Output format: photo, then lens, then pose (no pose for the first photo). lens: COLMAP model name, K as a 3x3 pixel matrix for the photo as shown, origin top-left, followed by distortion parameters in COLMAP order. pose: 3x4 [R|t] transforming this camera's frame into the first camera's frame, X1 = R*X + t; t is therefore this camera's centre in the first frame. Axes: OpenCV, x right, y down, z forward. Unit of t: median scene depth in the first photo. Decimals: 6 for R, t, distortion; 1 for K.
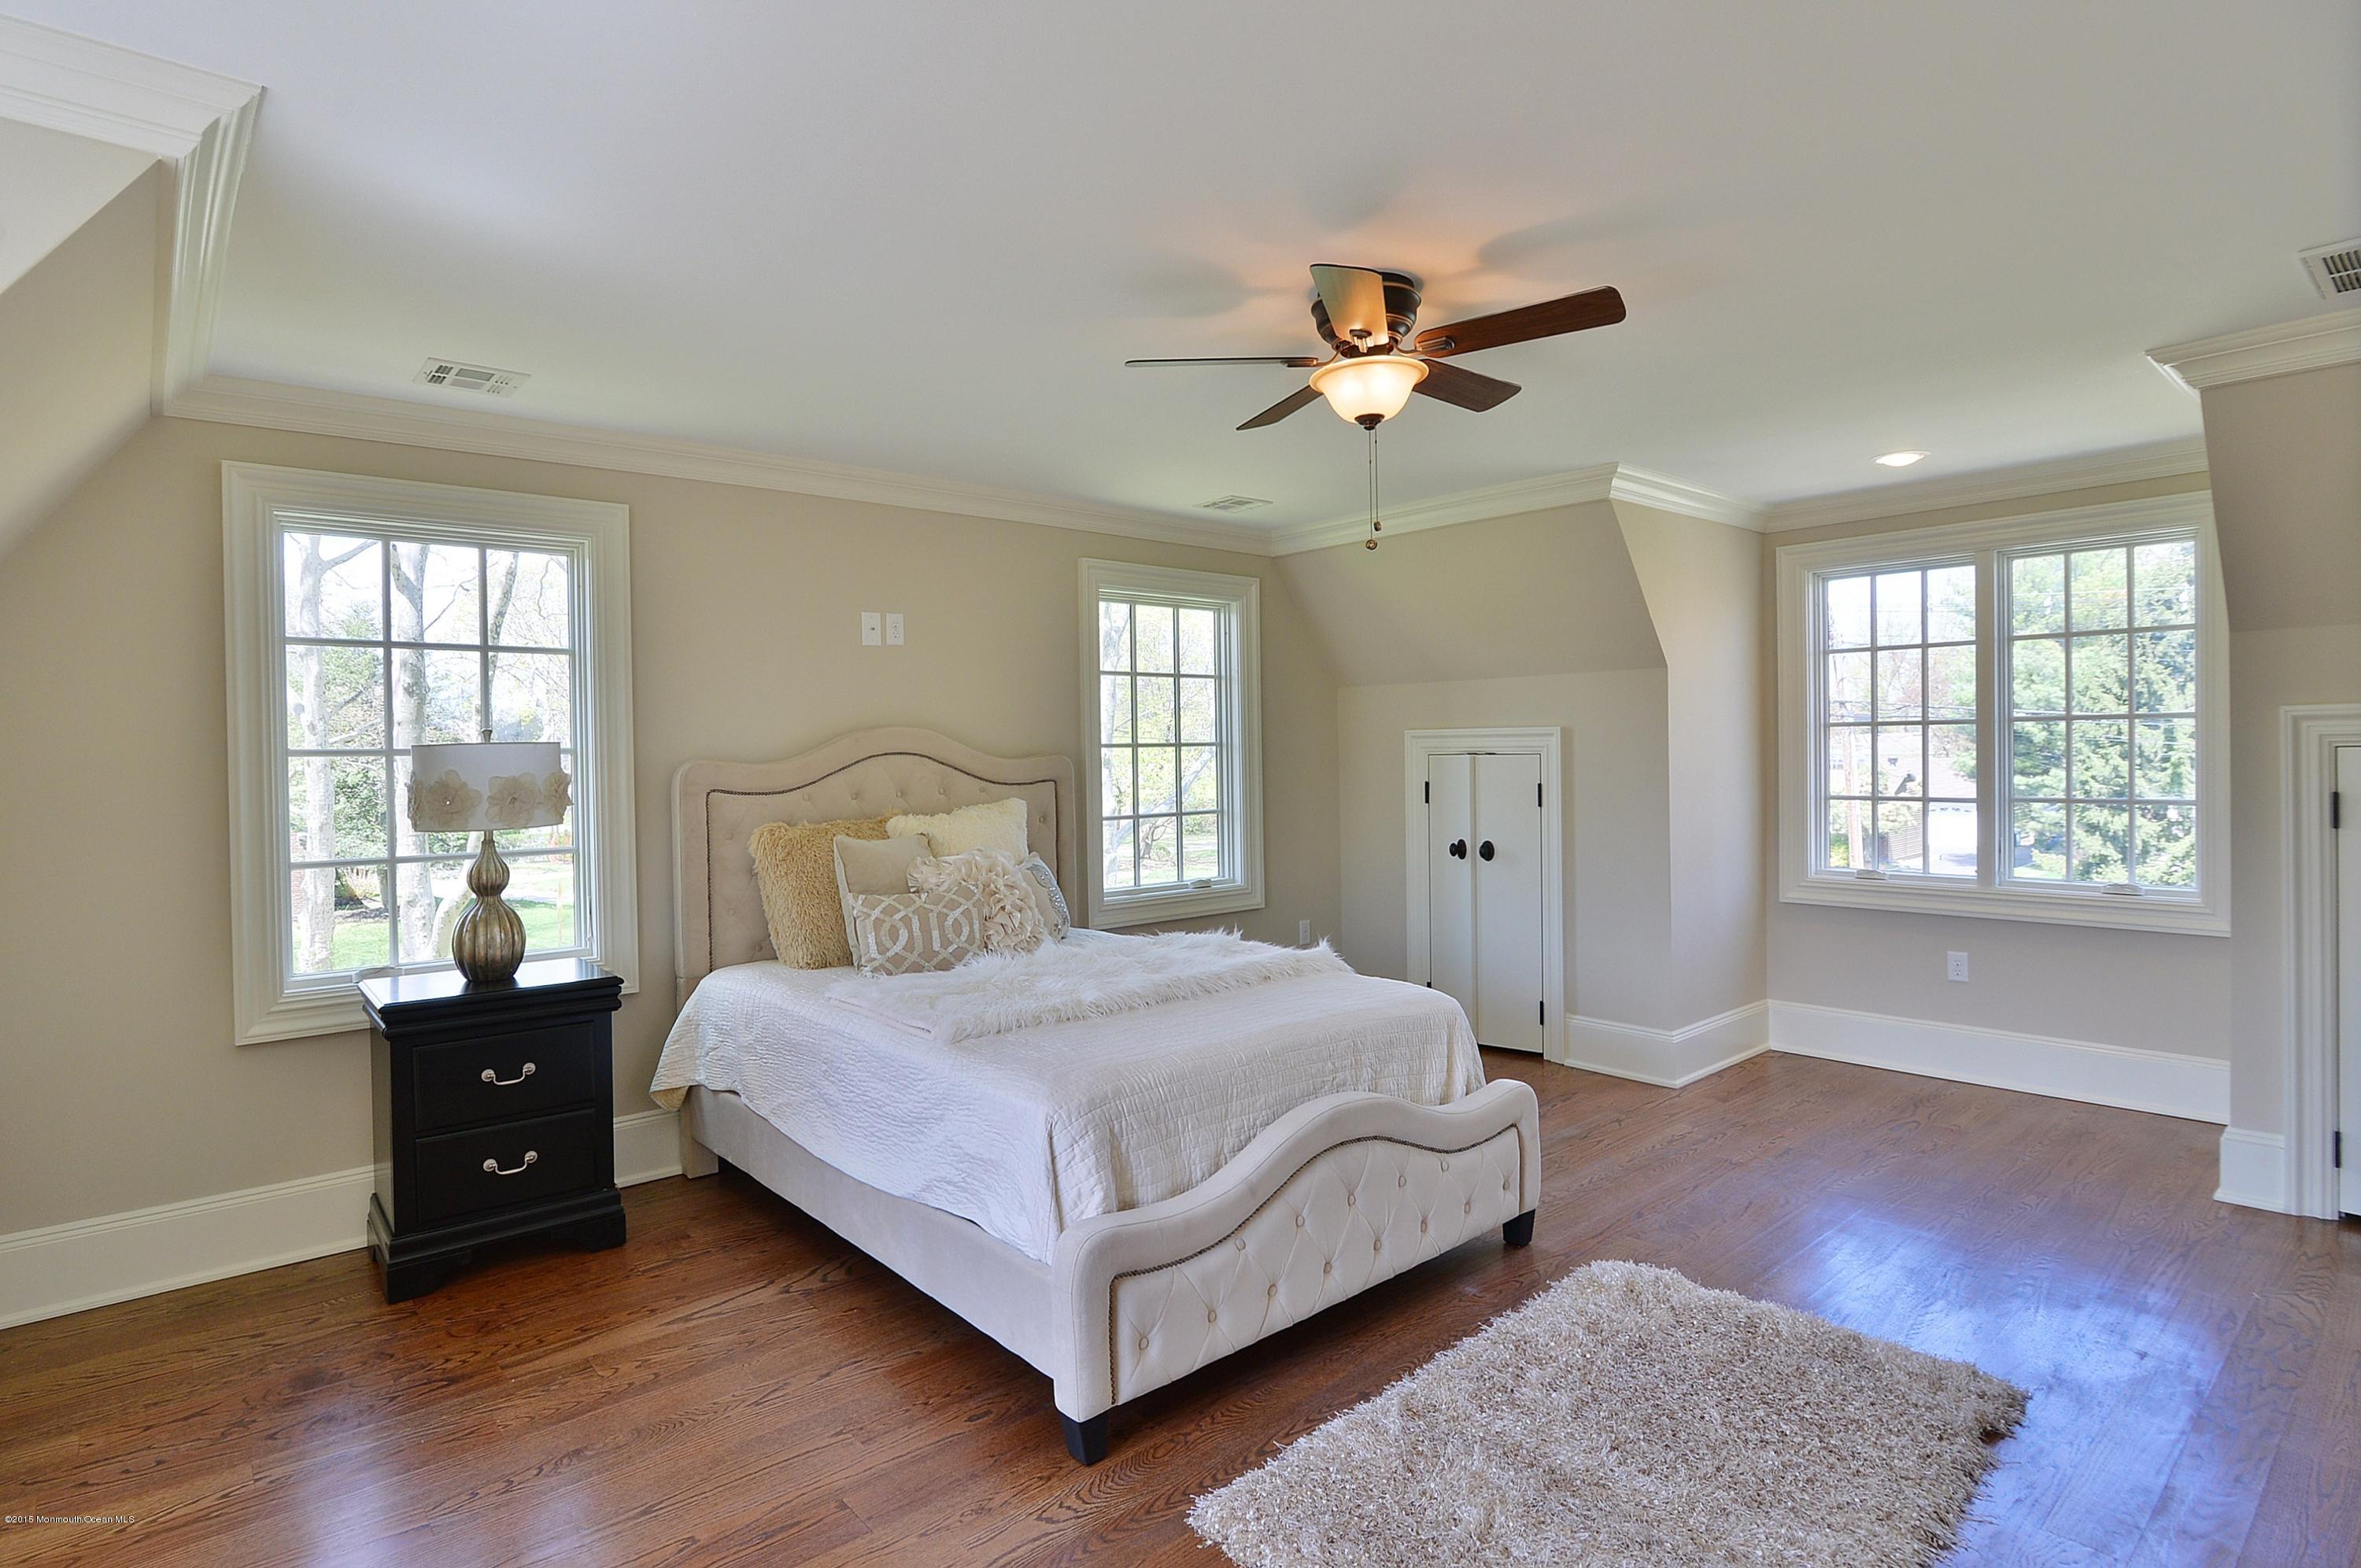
lens RADIAL K [[1235.5, 0, 1180.5], [0, 1235.5, 784.0], [0, 0, 1]] dist [-0.029827, -0.000302]
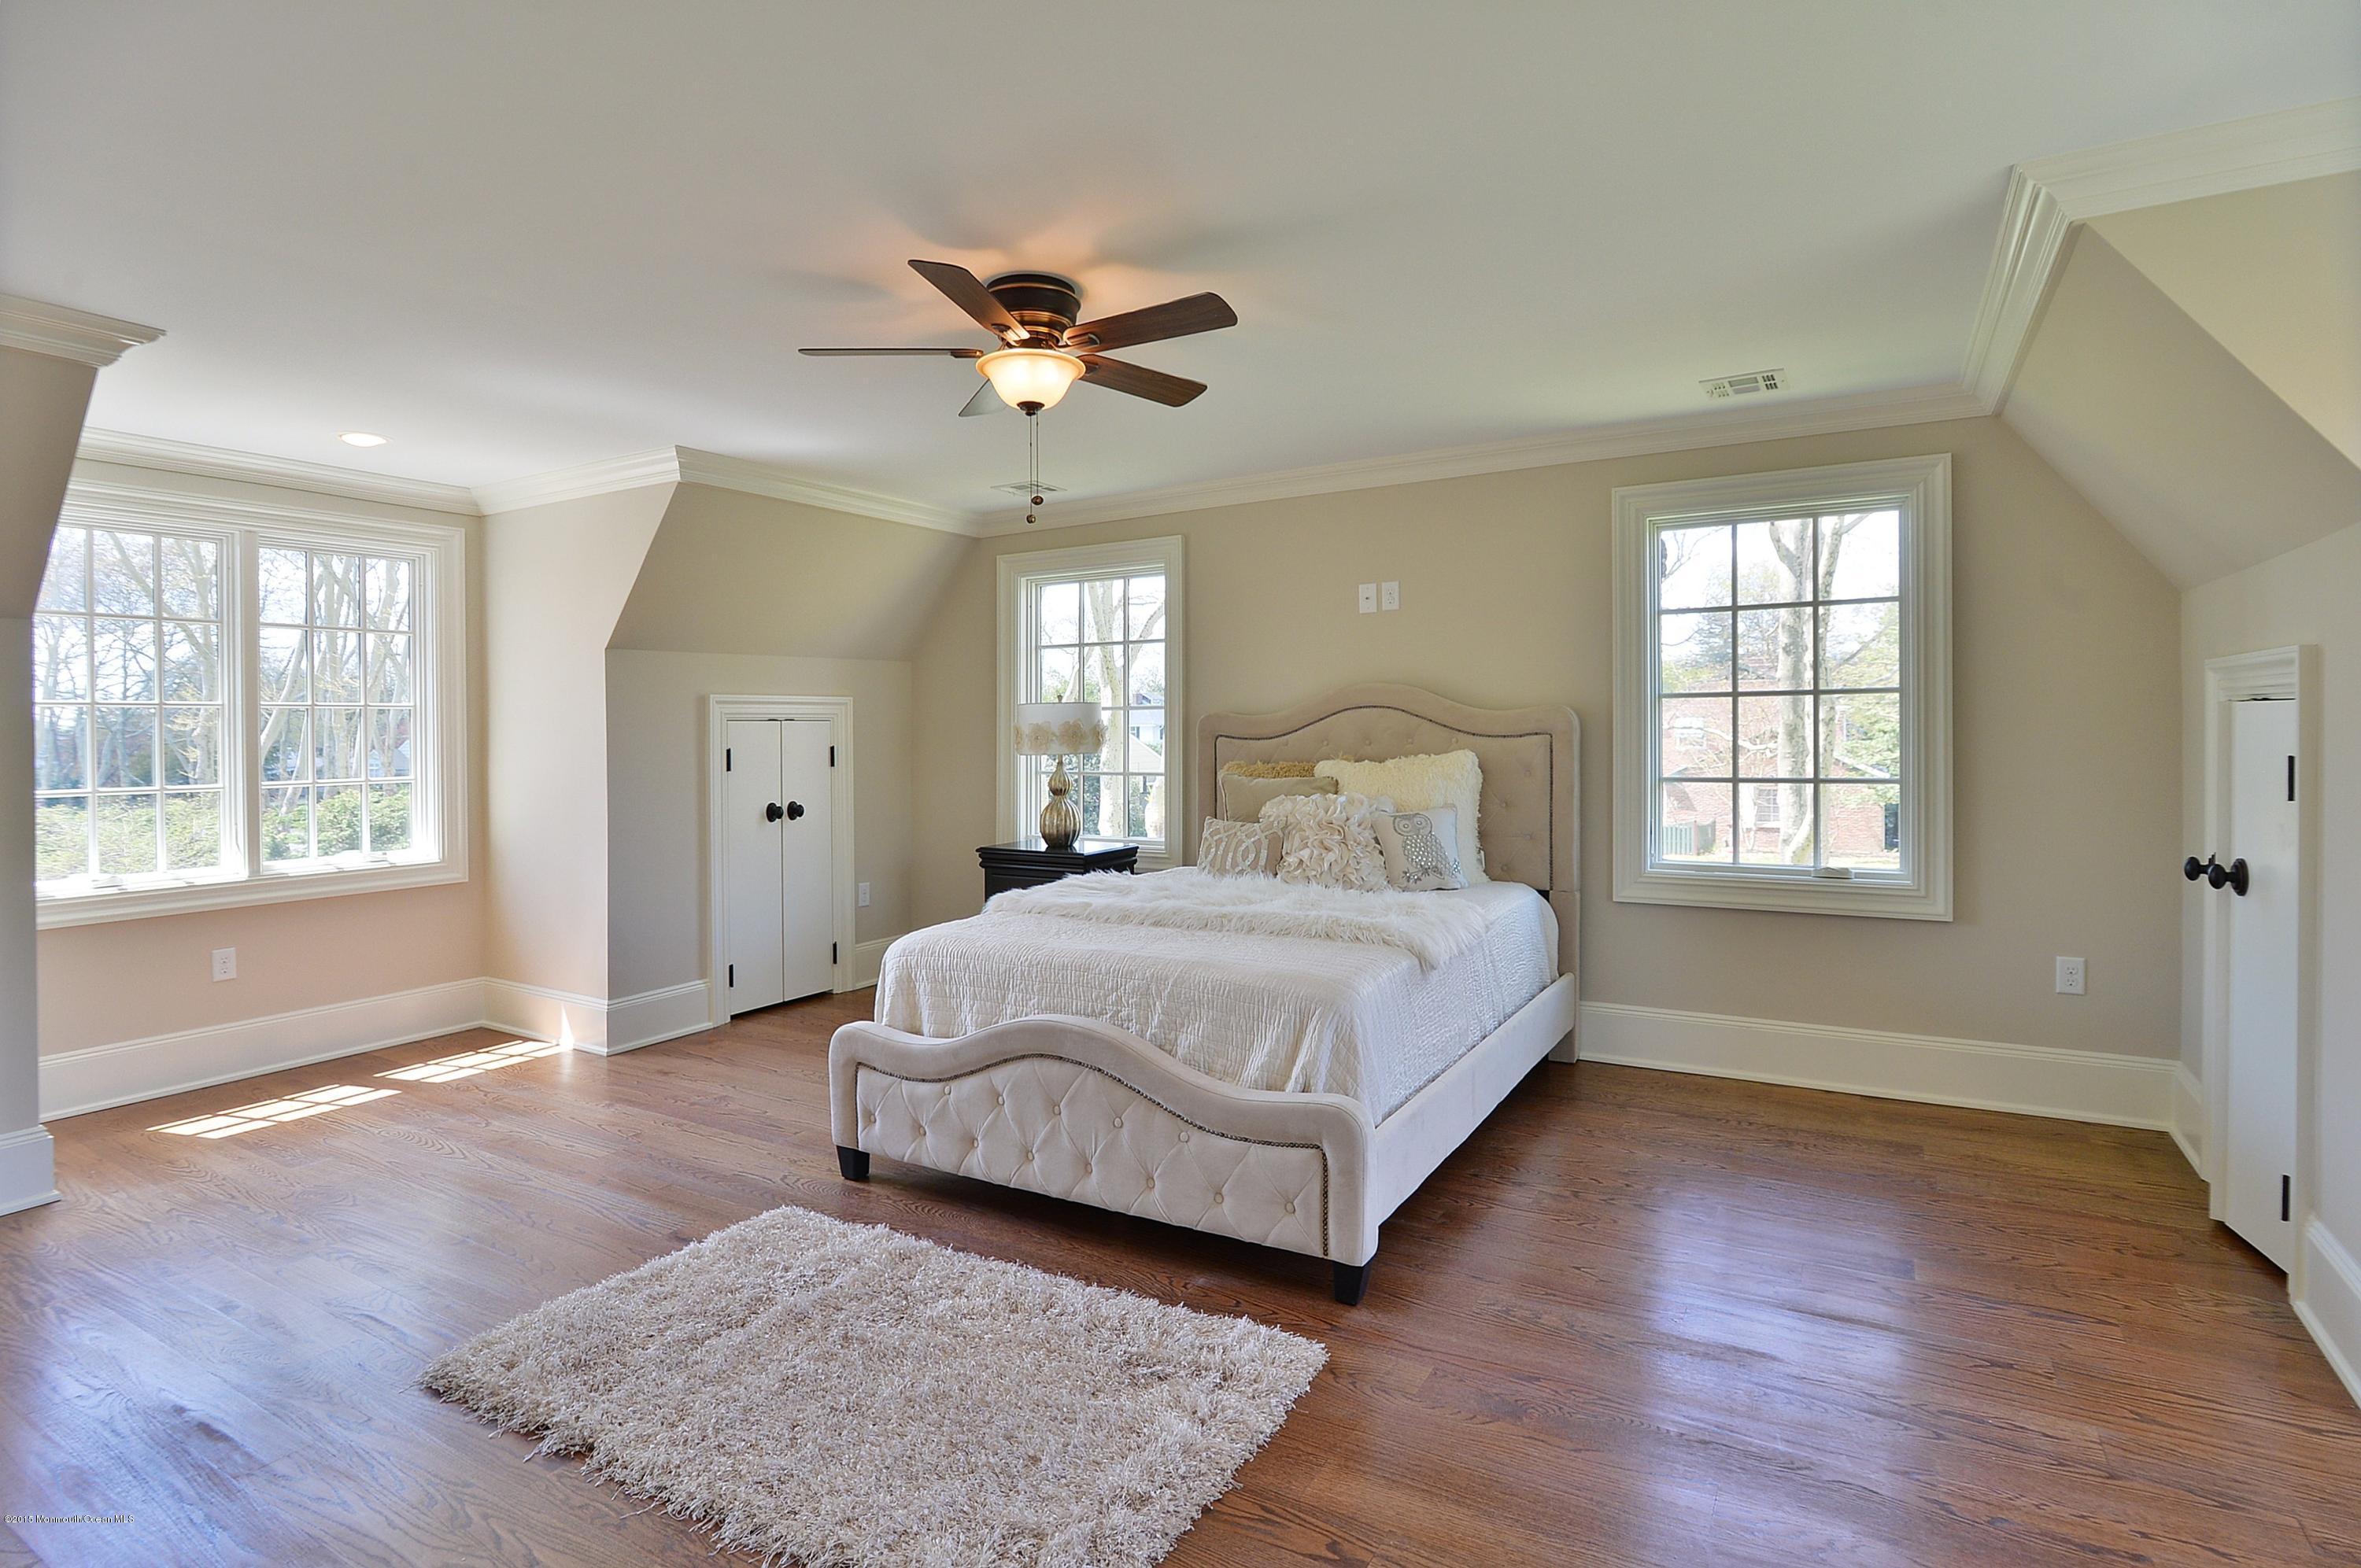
lens RADIAL K [[1184.5, 0, 1177.6], [0, 1184.5, 748.9], [0, 0, 1]] dist [-0.019373, -0.000049]
pose [[0.304818, 0.028131, -0.951995, 0.887510], [-0.013475, 0.999591, 0.025224, -0.012576], [0.952315, 0.005139, 0.305073, 0.583384]]
